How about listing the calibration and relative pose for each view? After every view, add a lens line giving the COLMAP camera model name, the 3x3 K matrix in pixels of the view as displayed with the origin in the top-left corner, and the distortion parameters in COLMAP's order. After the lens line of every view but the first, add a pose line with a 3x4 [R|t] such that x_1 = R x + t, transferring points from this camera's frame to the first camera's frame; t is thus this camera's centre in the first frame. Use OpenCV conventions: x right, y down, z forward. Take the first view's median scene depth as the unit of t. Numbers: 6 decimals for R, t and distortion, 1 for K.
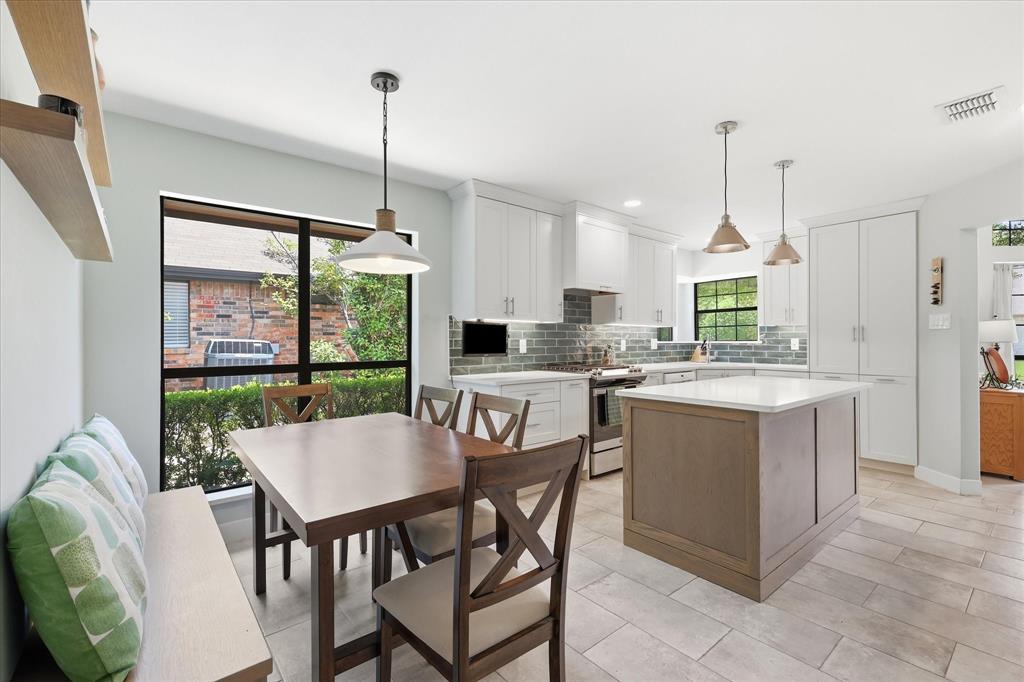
lens RADIAL K [[450.3, 0, 512.0], [0, 450.3, 341.0], [0, 0, 1]] dist [-0.000451, -0.000125]
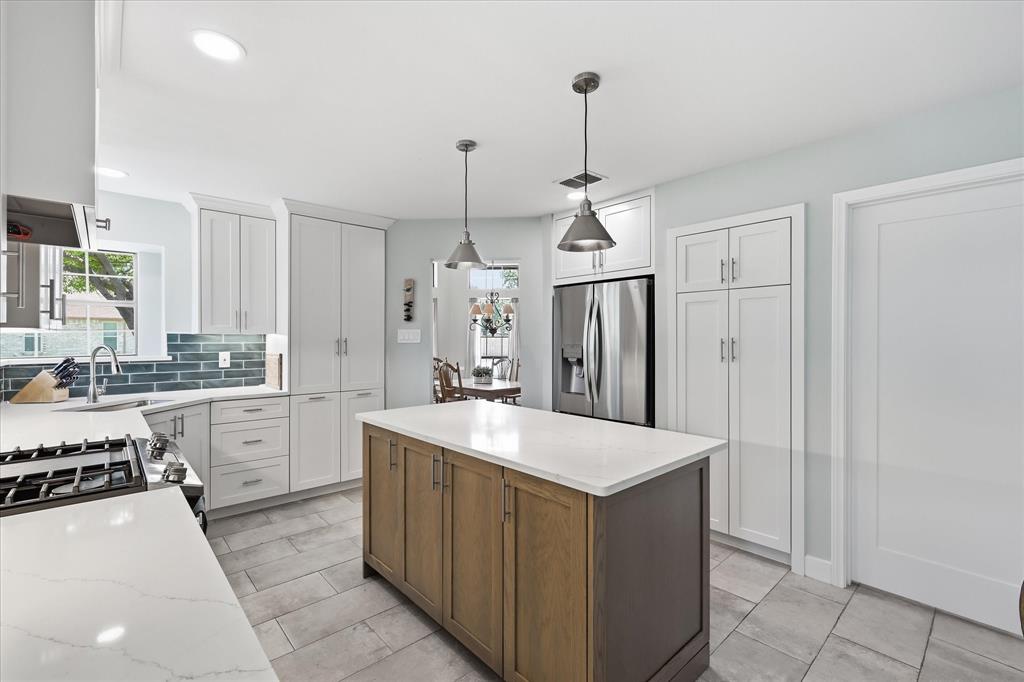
lens RADIAL K [[450.3, 0, 512.0], [0, 450.3, 341.0], [0, 0, 1]] dist [-0.000451, -0.000125]
pose [[-0.051002, -0.003366, 0.998693, -0.227479], [0.001086, 0.999994, 0.003426, -0.045560], [-0.998698, 0.001260, -0.050998, 1.034902]]
